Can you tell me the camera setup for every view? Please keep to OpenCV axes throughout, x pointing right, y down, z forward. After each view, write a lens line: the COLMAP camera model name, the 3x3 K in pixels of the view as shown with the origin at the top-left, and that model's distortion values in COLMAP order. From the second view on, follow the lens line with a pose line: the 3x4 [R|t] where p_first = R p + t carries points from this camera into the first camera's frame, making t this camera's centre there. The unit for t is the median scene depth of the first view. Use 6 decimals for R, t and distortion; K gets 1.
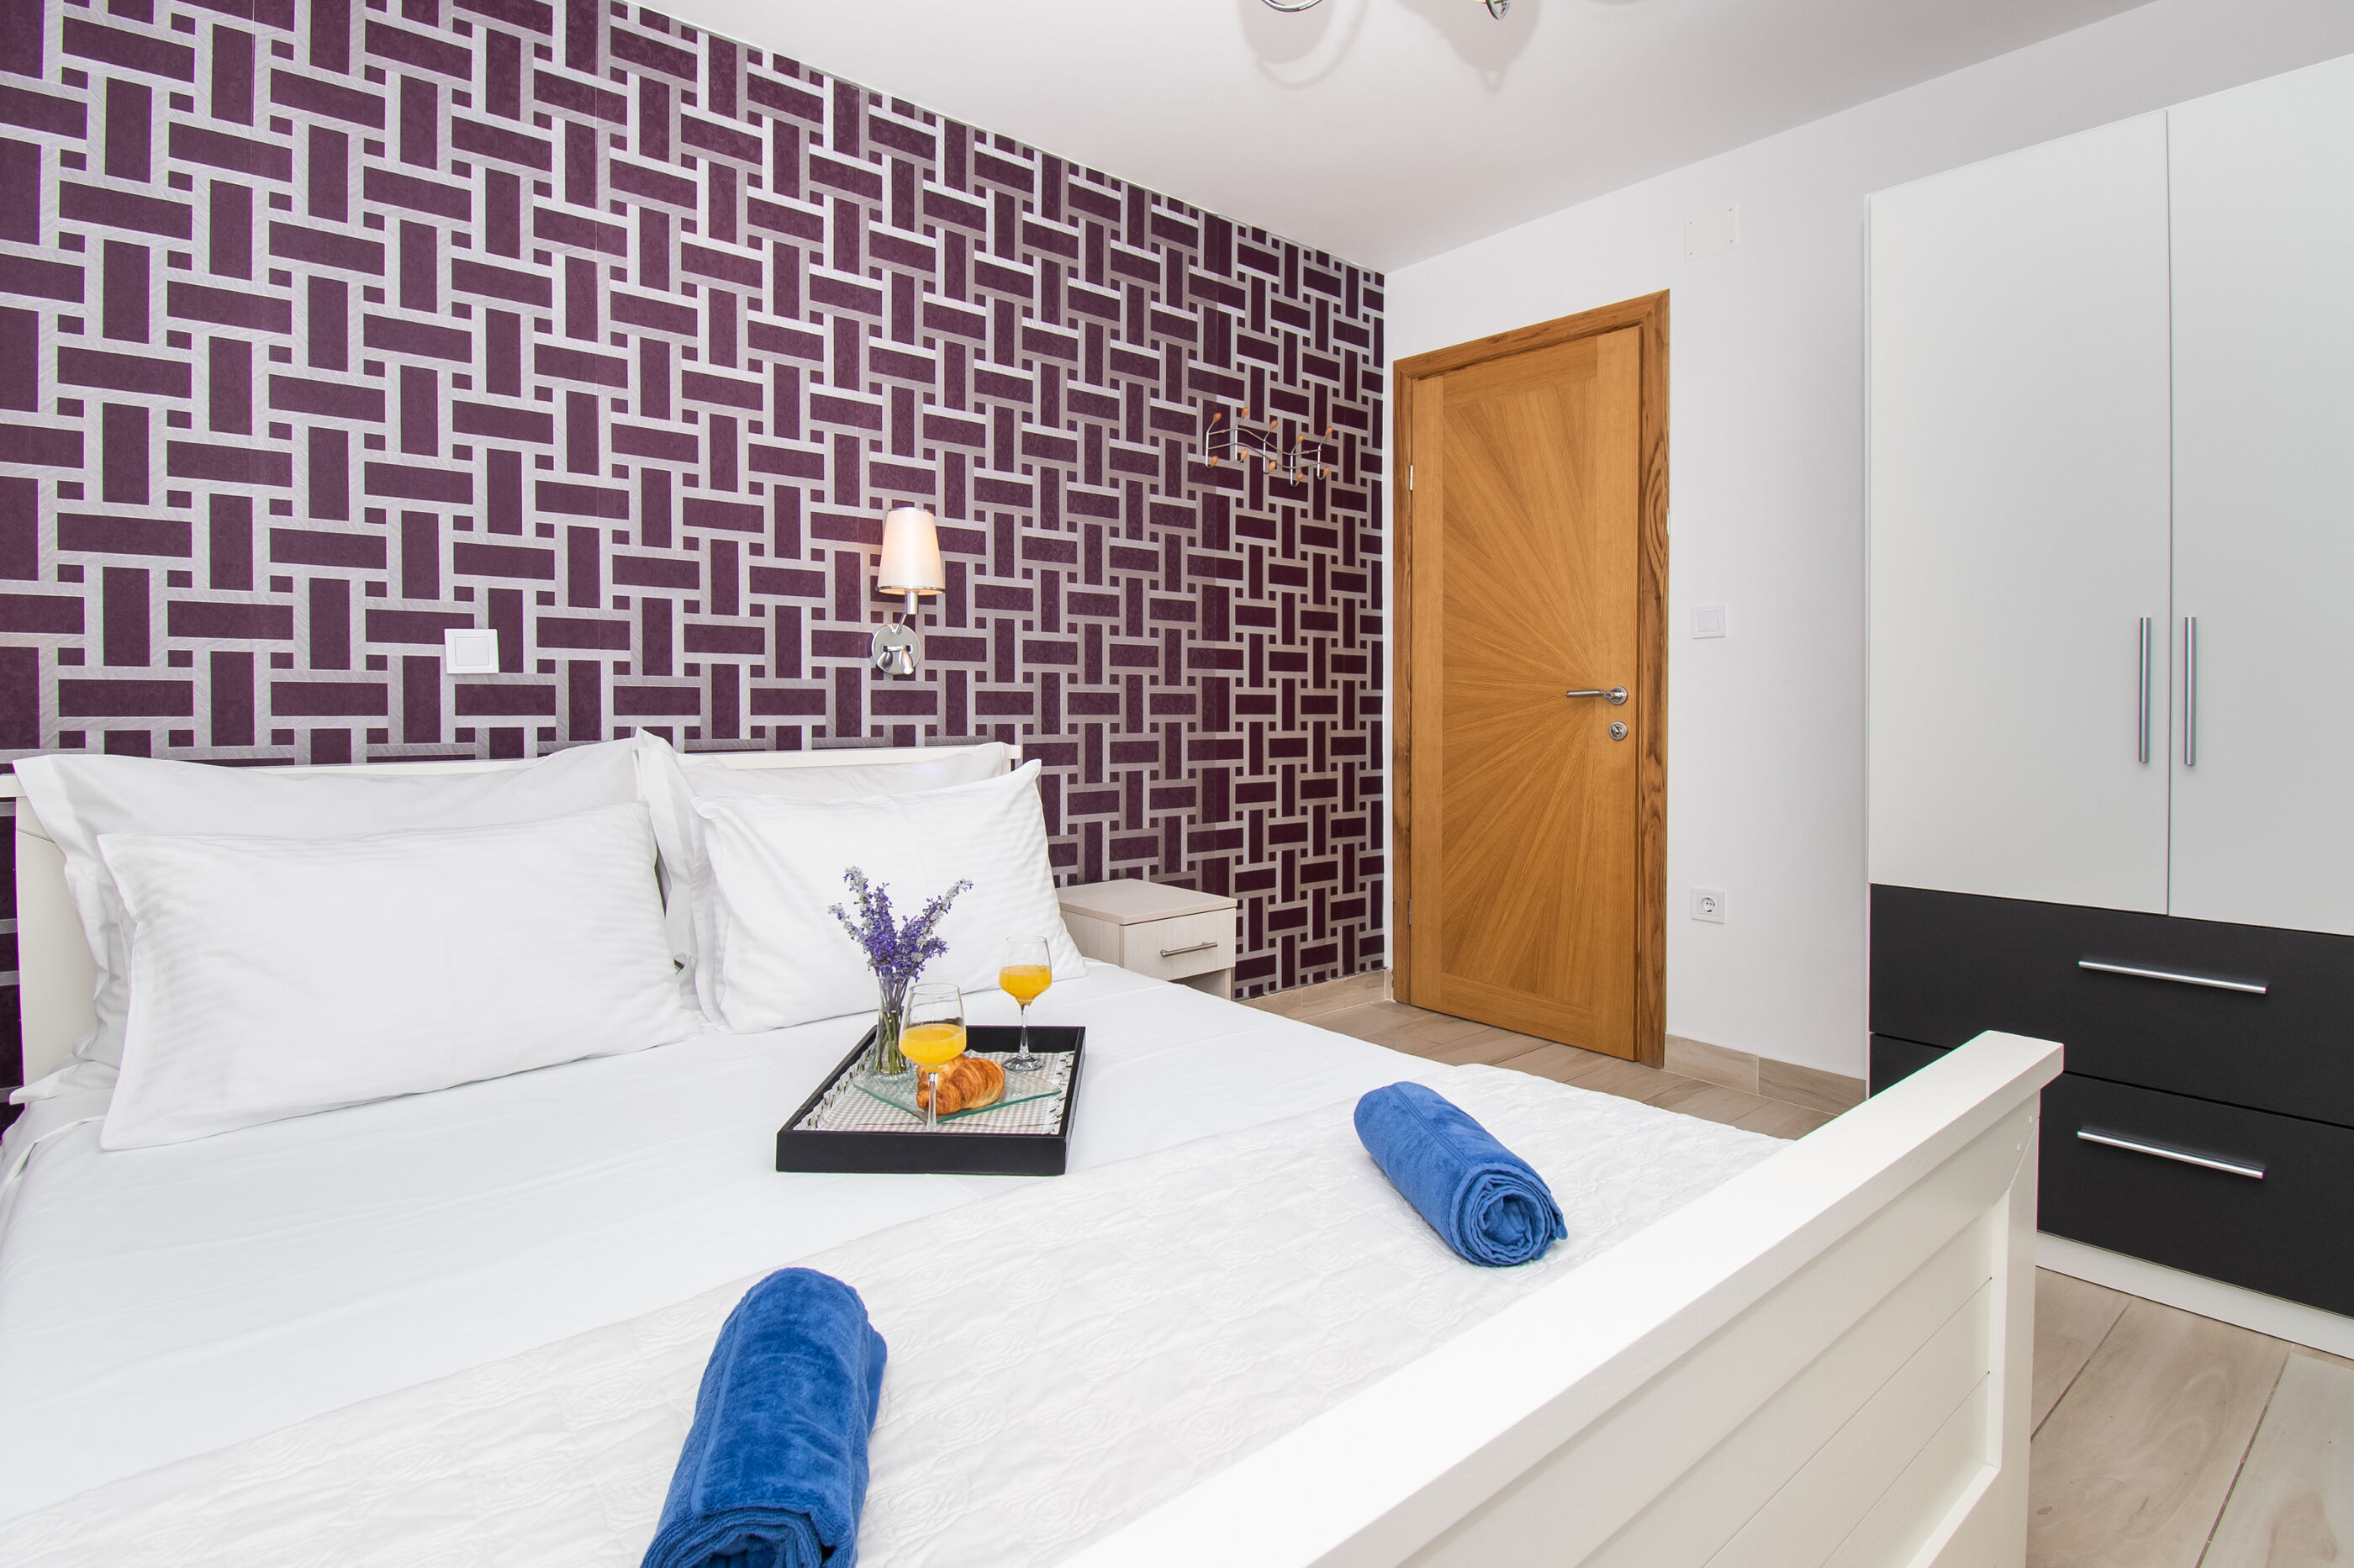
lens RADIAL K [[1152.9, 0, 1172.3], [0, 1152.9, 717.4], [0, 0, 1]] dist [-0.000826, -0.022655]
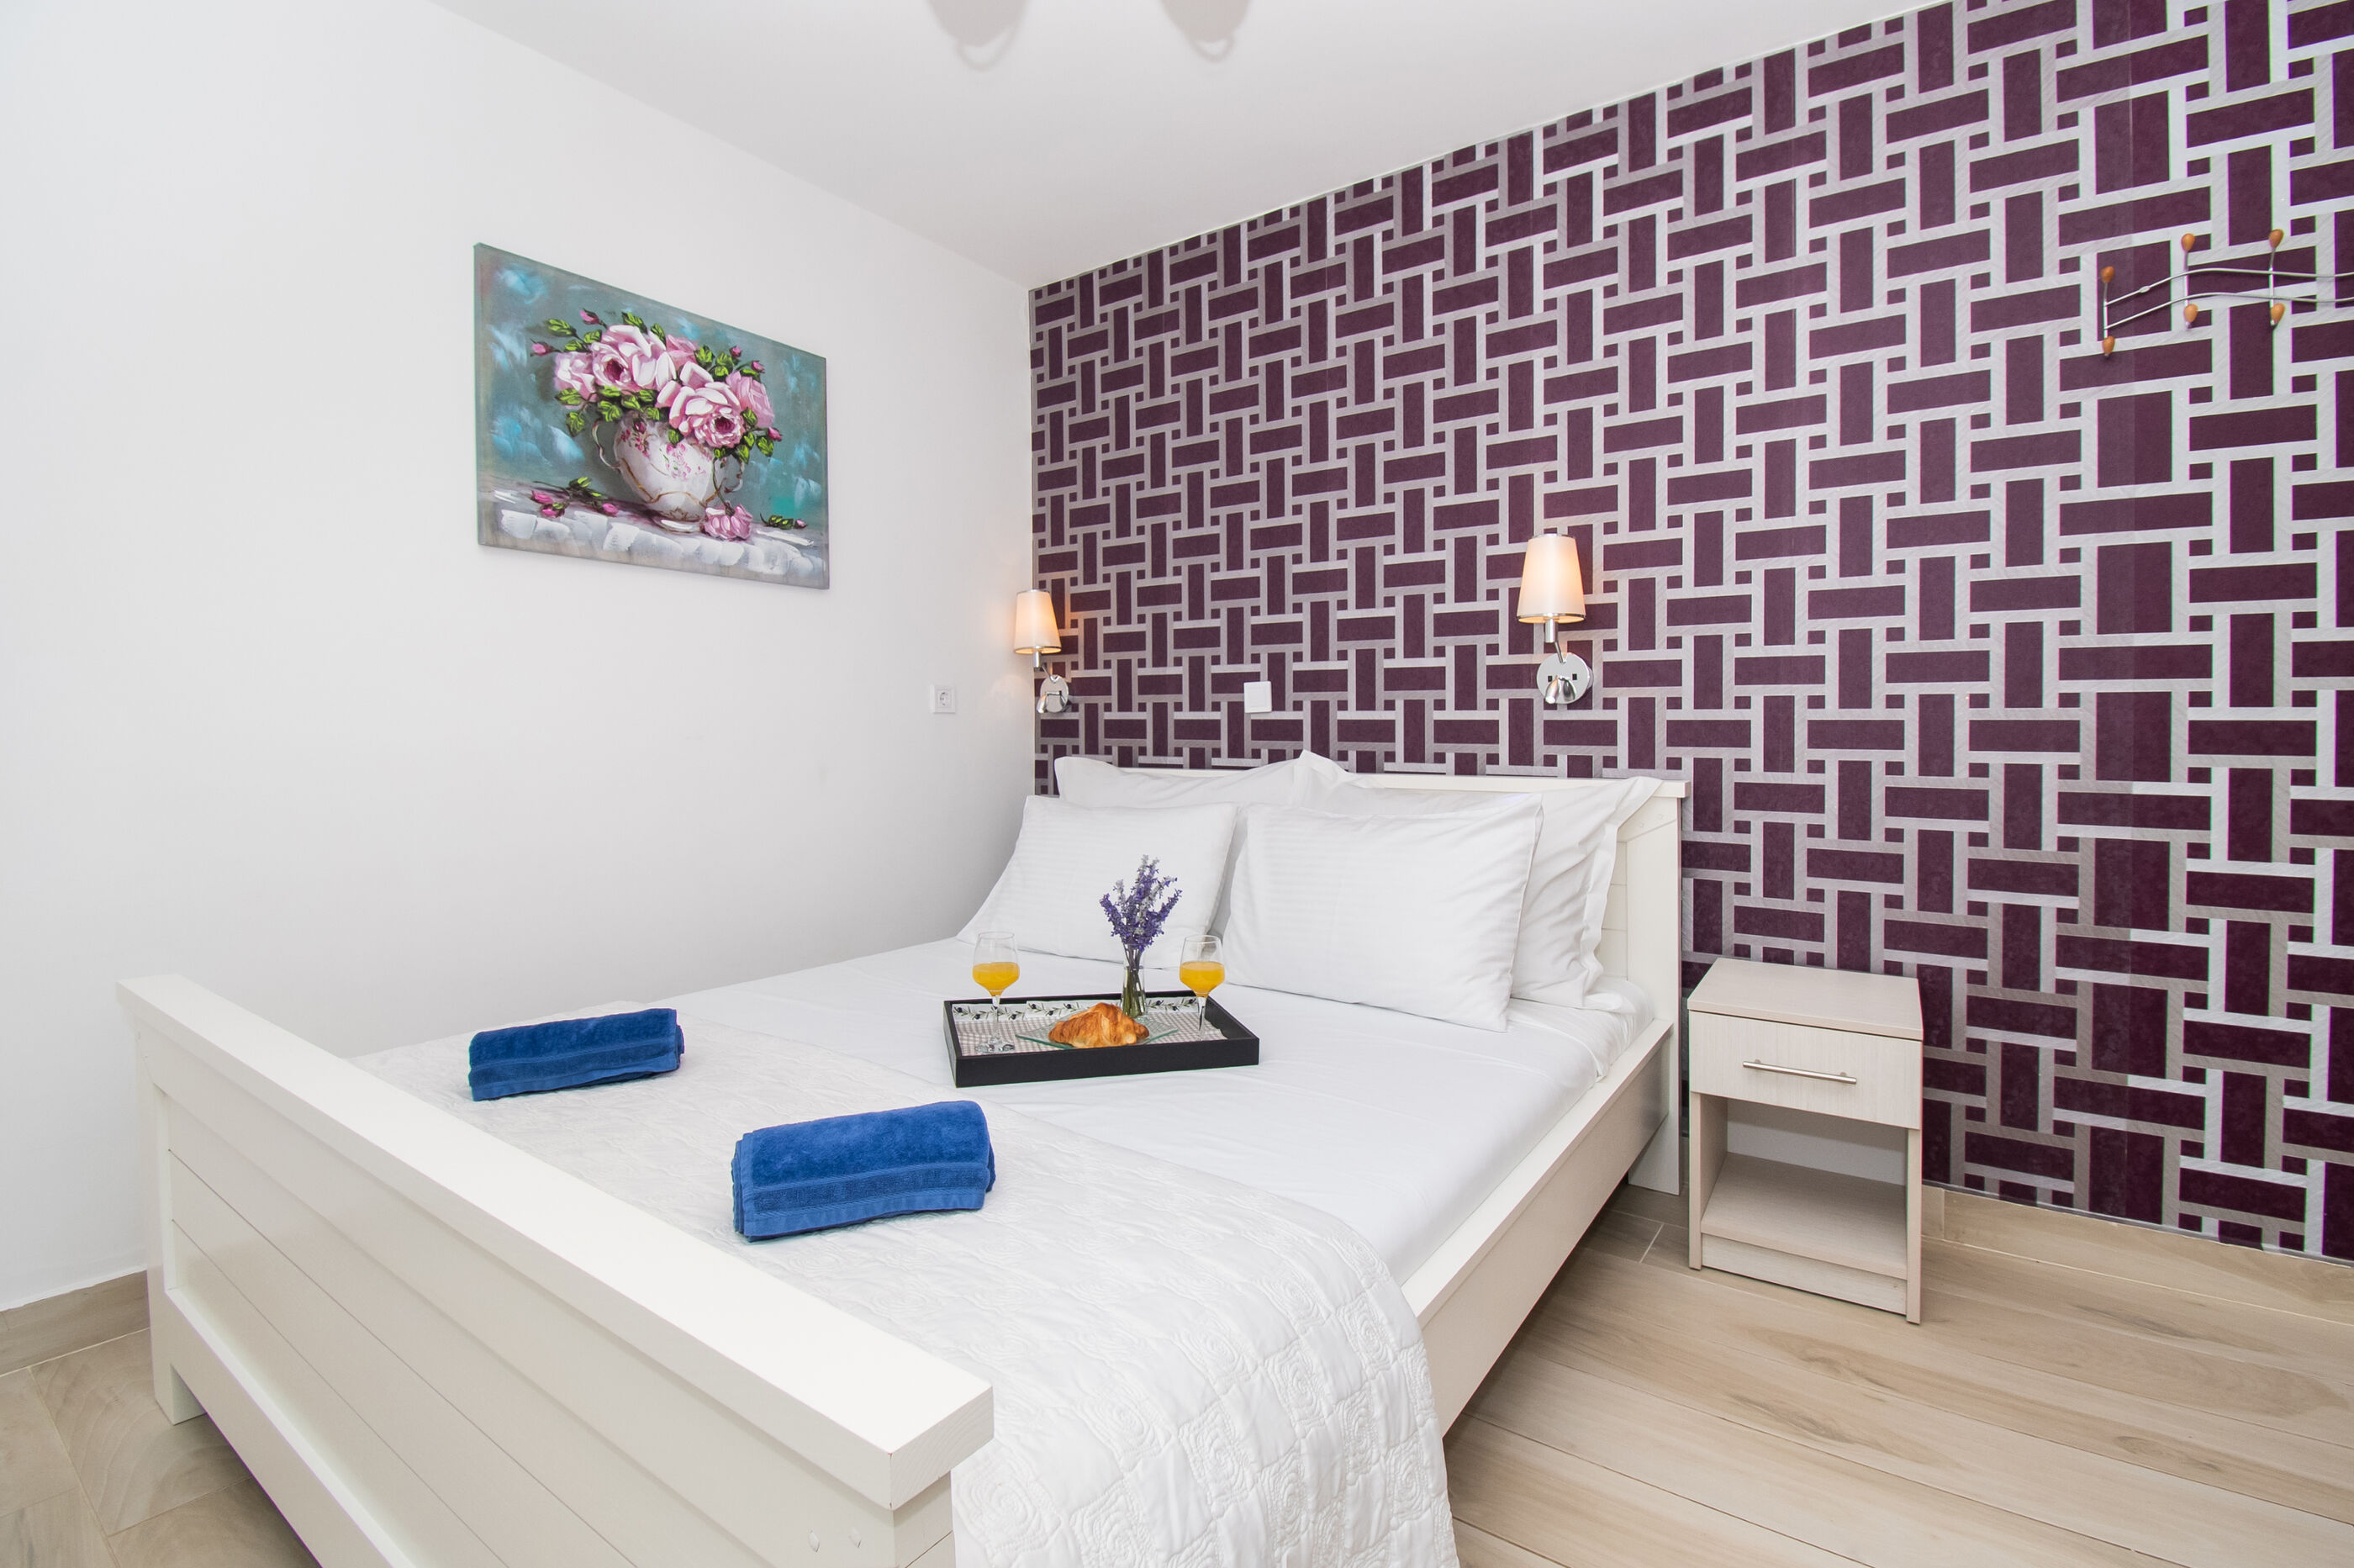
lens RADIAL K [[1061.1, 0, 1199.6], [0, 1061.1, 758.6], [0, 0, 1]] dist [0.009882, -0.015953]
pose [[0.273903, 0.021621, -0.961514, 0.586889], [-0.016387, 0.999707, 0.017812, -0.001321], [0.961618, 0.010877, 0.274177, 0.478712]]
